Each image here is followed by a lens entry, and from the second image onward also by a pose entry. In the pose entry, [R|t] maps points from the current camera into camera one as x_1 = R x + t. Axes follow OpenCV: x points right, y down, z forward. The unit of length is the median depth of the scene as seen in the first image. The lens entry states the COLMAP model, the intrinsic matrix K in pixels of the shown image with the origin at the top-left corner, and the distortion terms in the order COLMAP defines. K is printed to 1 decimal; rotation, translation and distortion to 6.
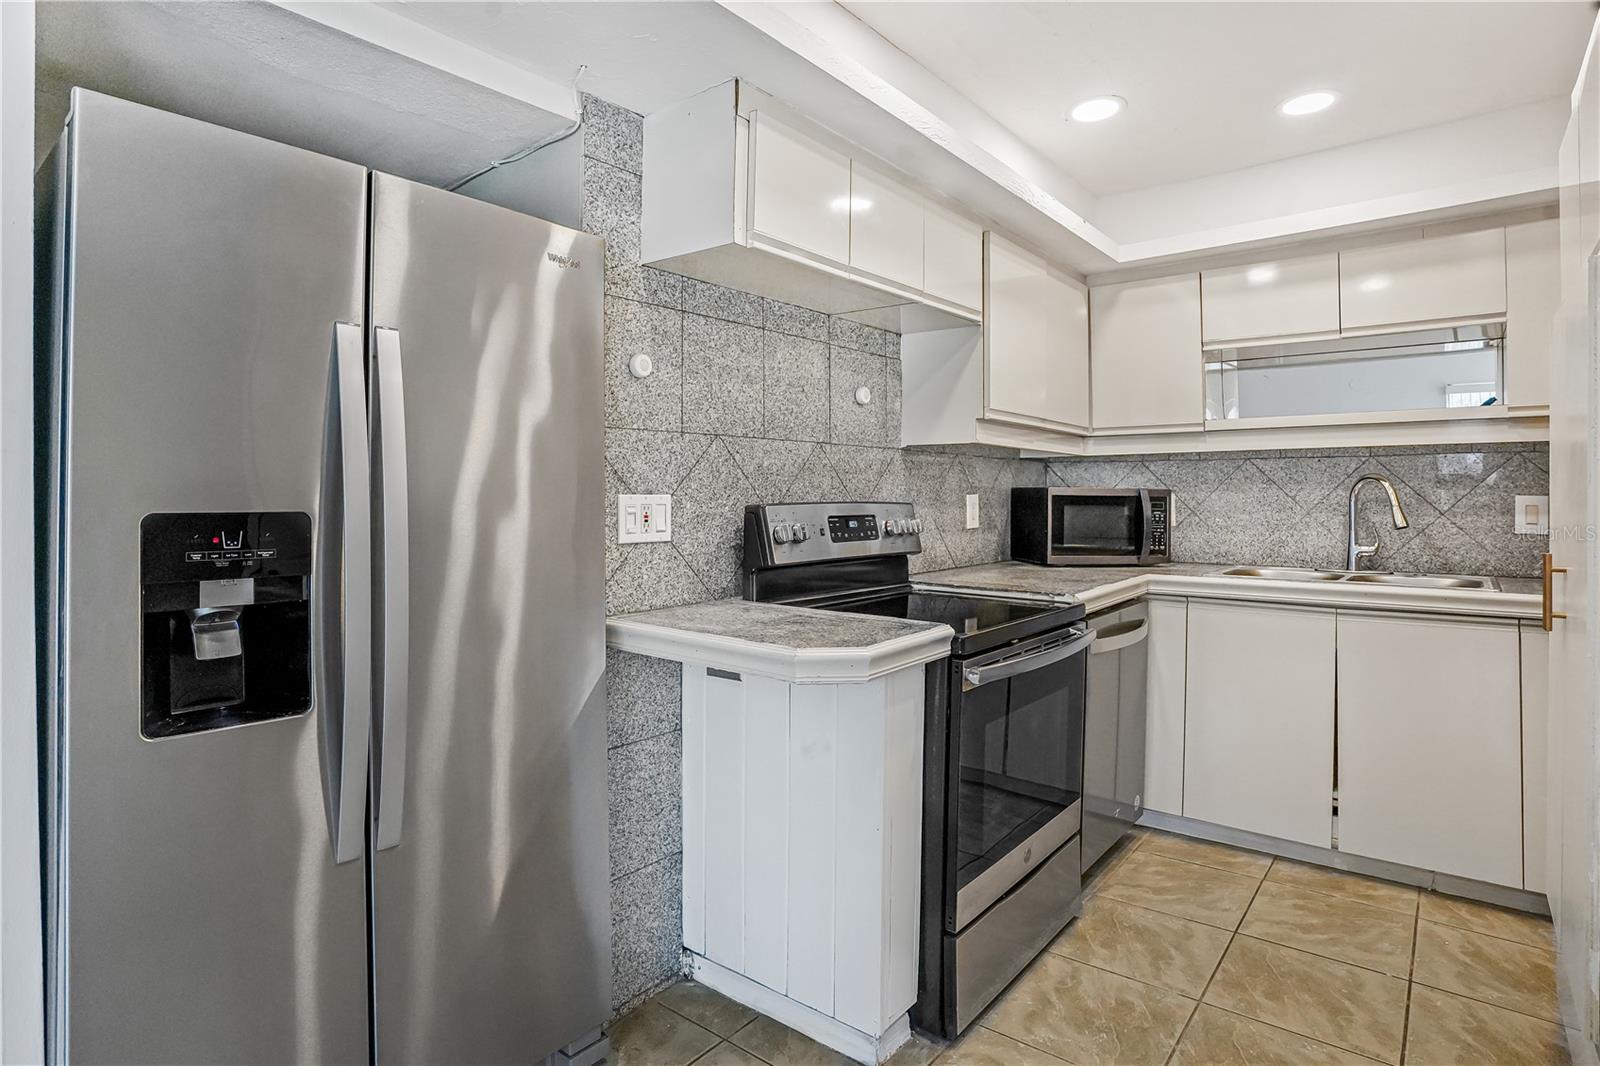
lens RADIAL K [[851.4, 0, 805.5], [0, 851.4, 499.6], [0, 0, 1]] dist [-0.065064, 0.035791]
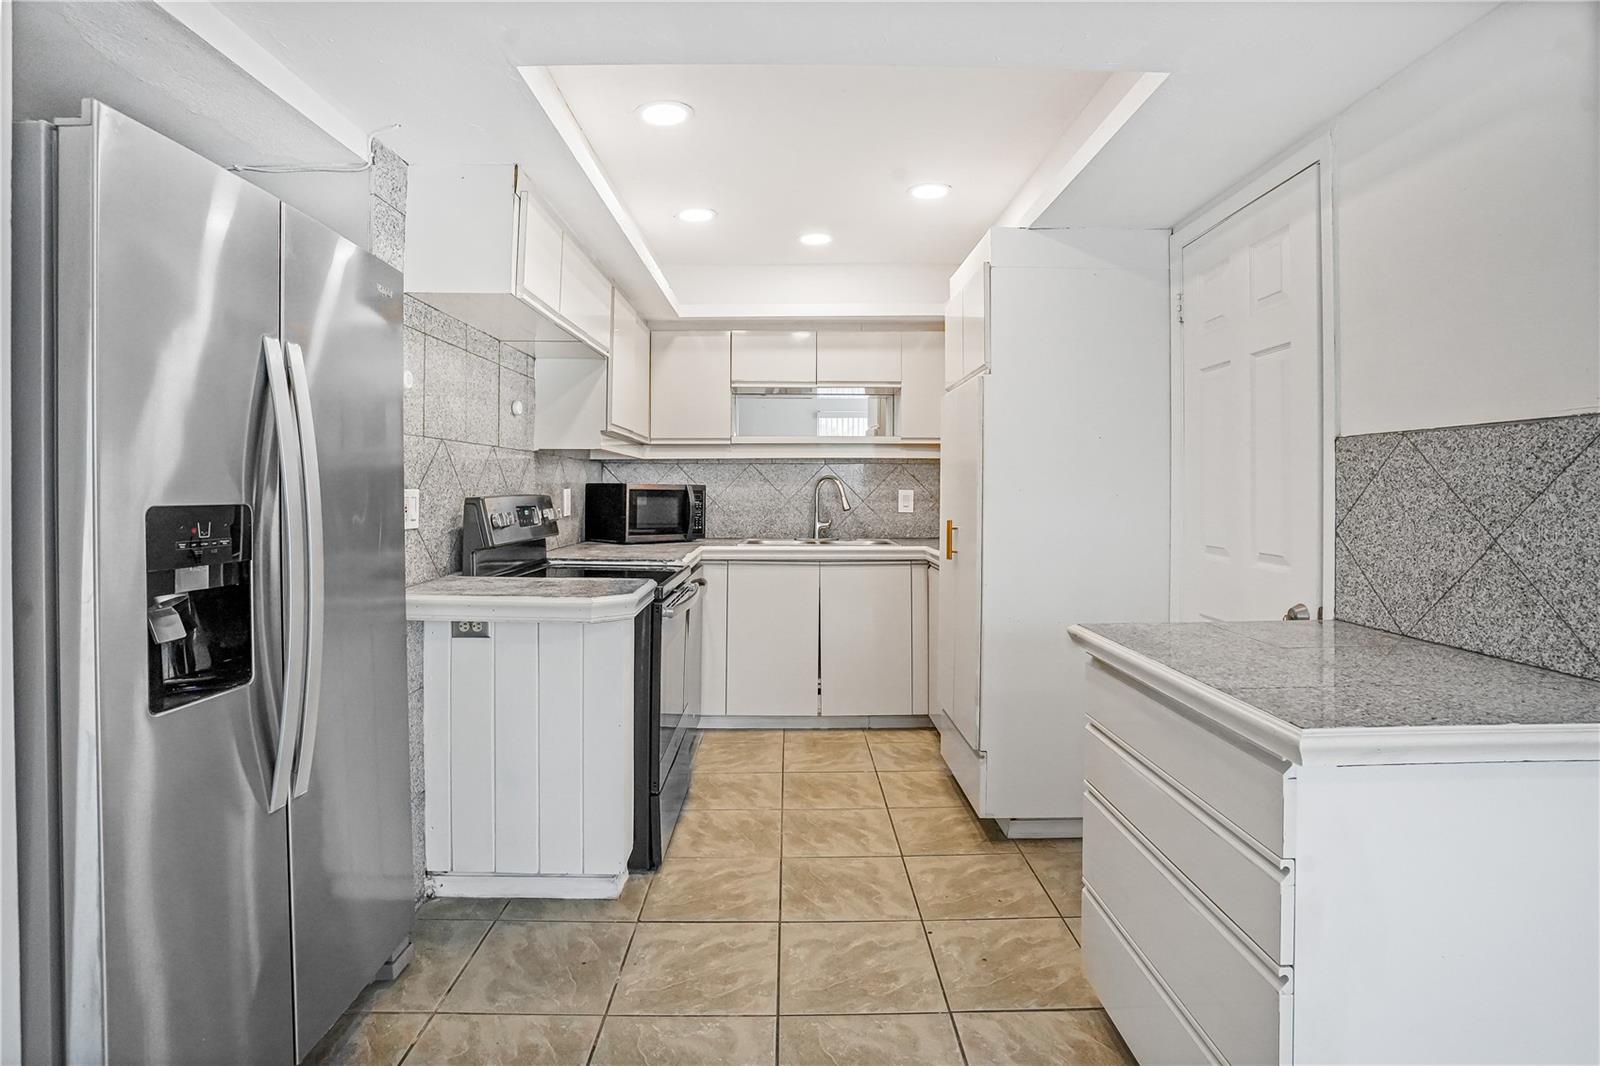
lens RADIAL K [[786.1, 0, 796.5], [0, 786.1, 516.5], [0, 0, 1]] dist [-0.002469, 0.000535]
pose [[0.788933, -0.020119, 0.614149, -0.316559], [0.001121, 0.999509, 0.031303, -0.001082], [-0.614478, -0.024008, 0.788569, -0.143019]]
